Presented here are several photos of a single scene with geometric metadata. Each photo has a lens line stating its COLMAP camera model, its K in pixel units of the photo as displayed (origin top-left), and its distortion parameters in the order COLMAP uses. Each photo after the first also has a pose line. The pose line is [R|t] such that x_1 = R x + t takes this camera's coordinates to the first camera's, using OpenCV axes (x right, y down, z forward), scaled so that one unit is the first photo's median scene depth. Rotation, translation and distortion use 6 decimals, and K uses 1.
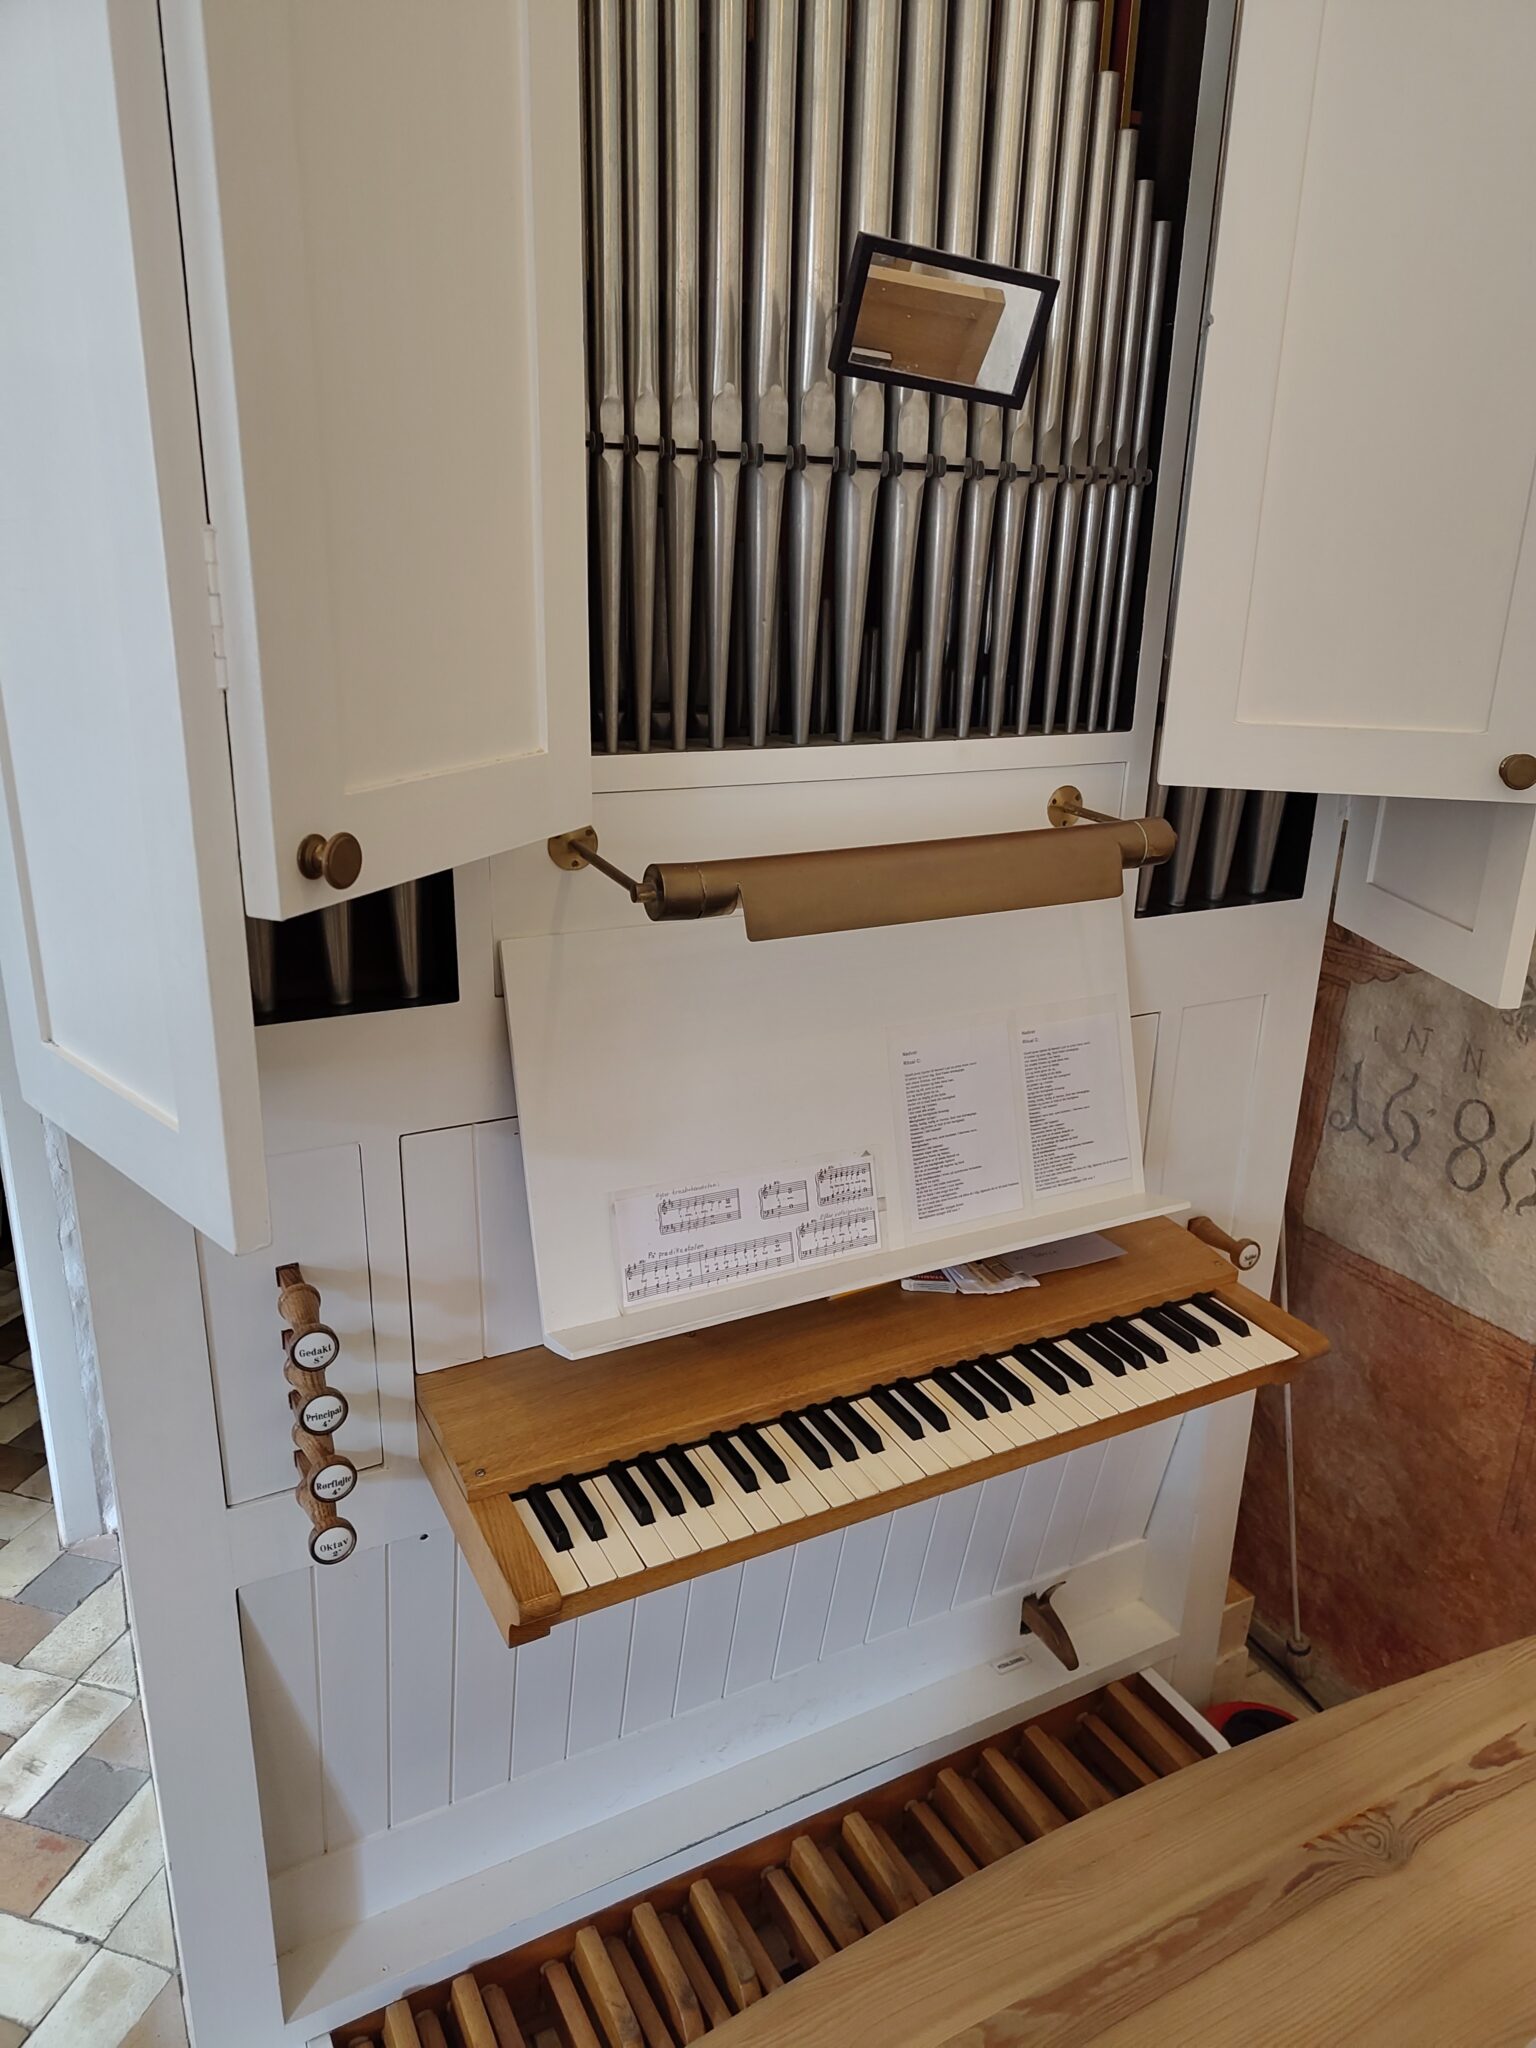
lens RADIAL K [[1425.5, 0, 772.7], [0, 1425.5, 1017.1], [0, 0, 1]] dist [0.002802, -0.001098]
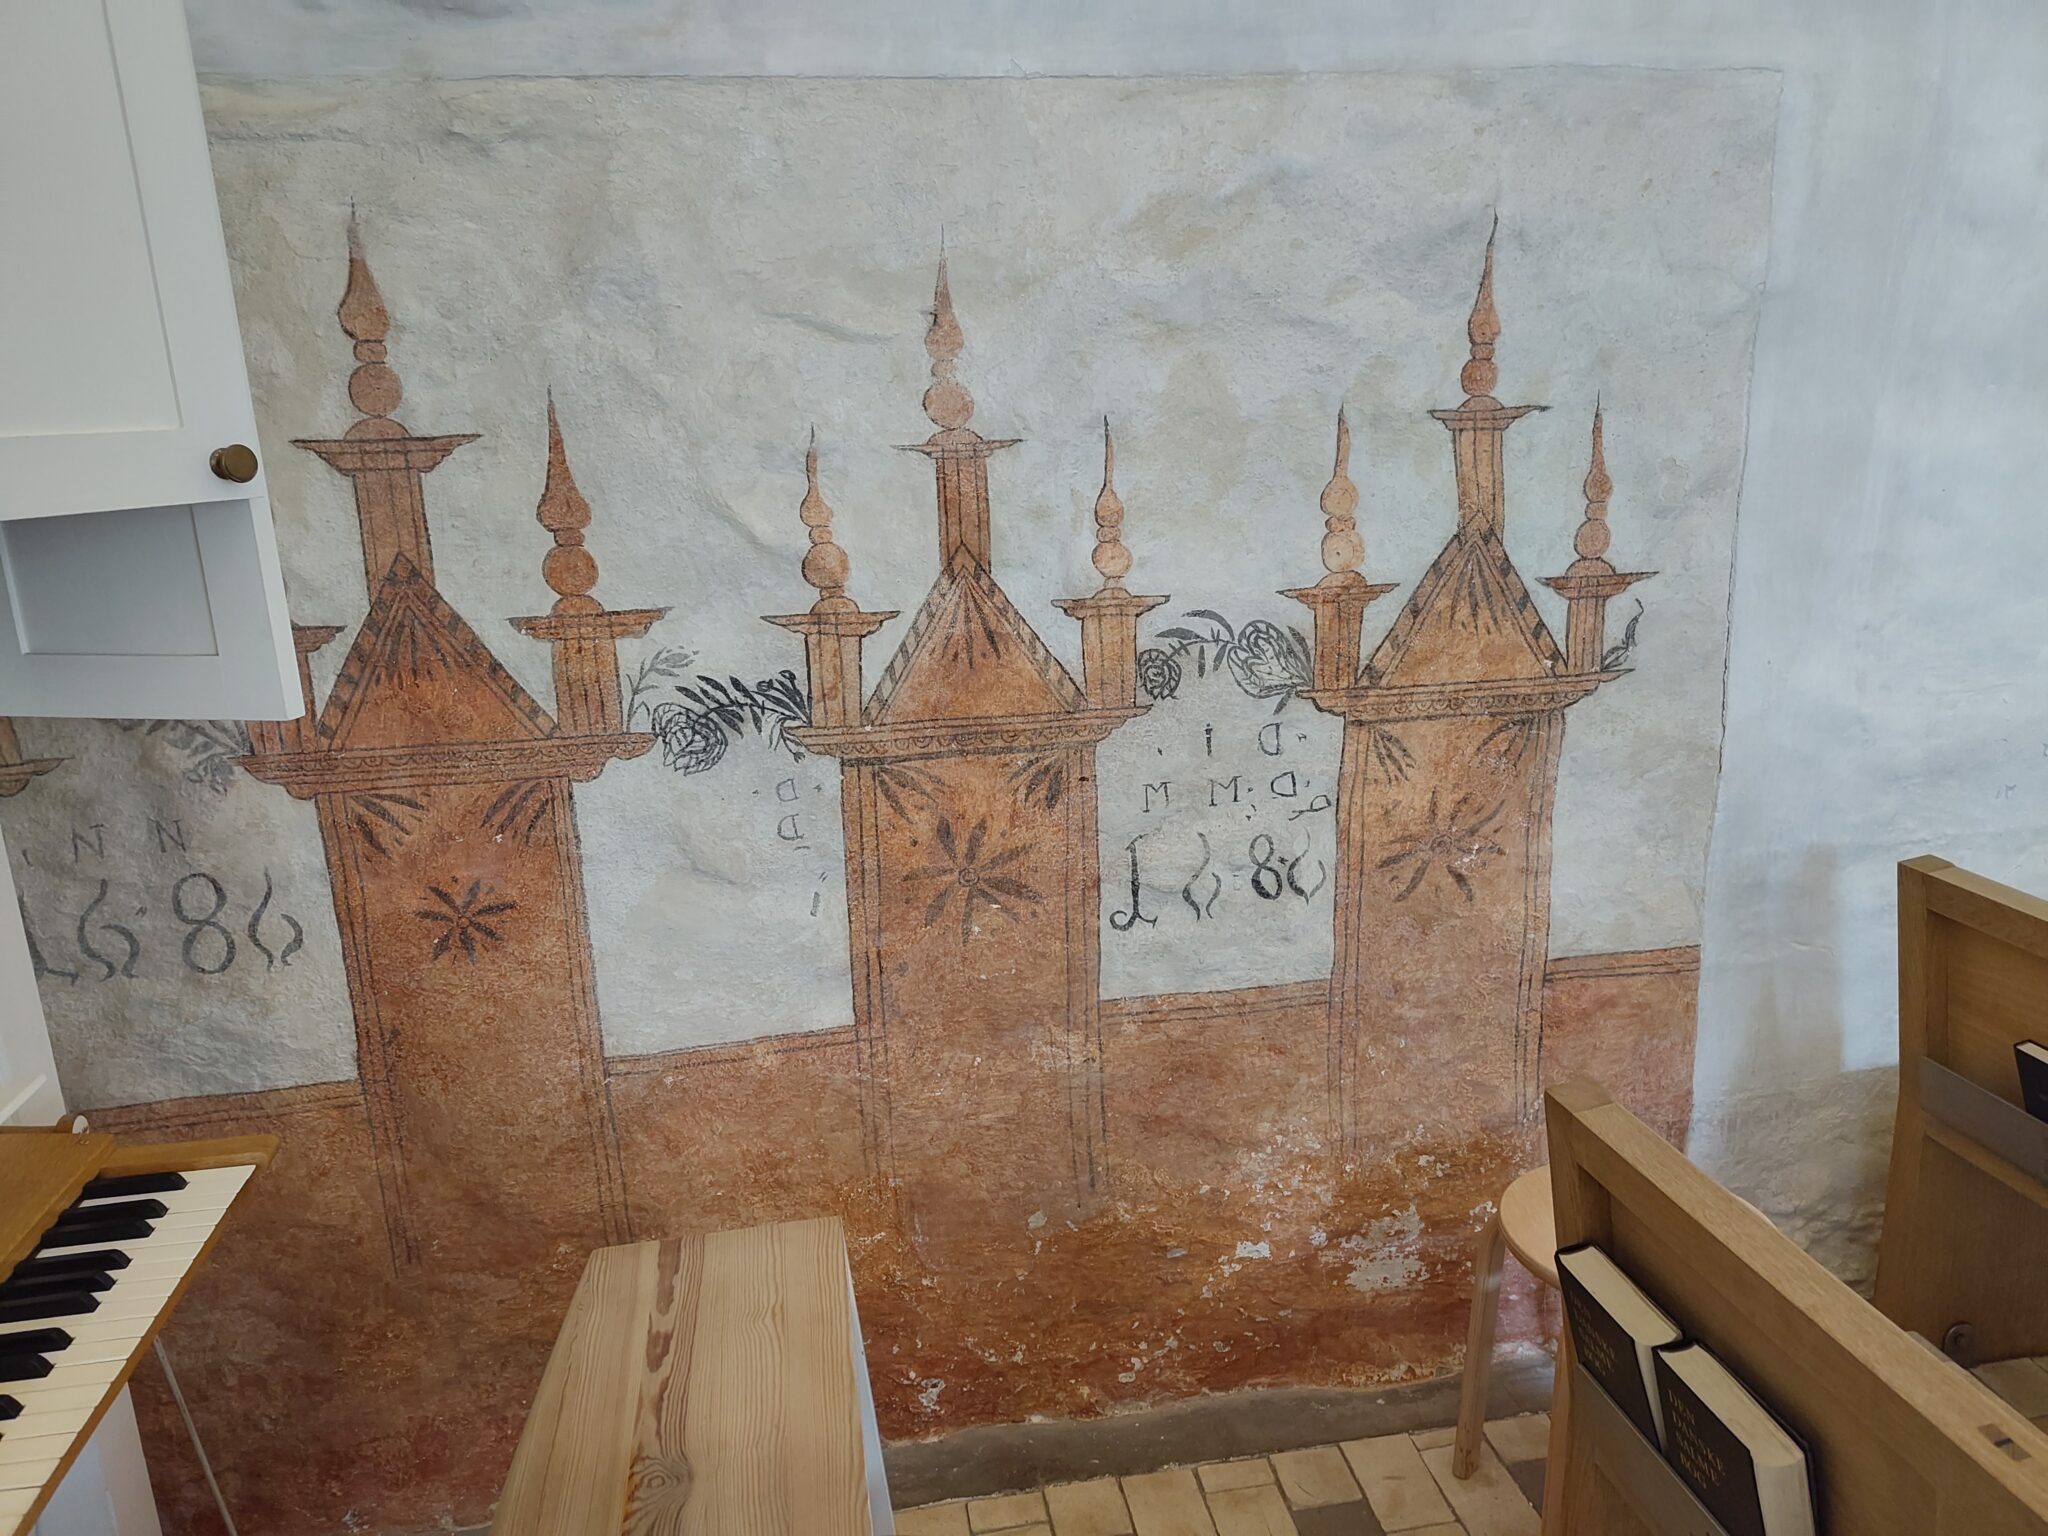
lens RADIAL K [[1425.5, 0, 1032.6], [0, 1425.5, 771.5], [0, 0, 1]] dist [0.002802, -0.001098]
pose [[0.288304, -0.276271, 0.916818, -0.169246], [0.339093, 0.924883, 0.172070, 0.022066], [-0.895487, 0.261278, 0.360329, 0.168116]]
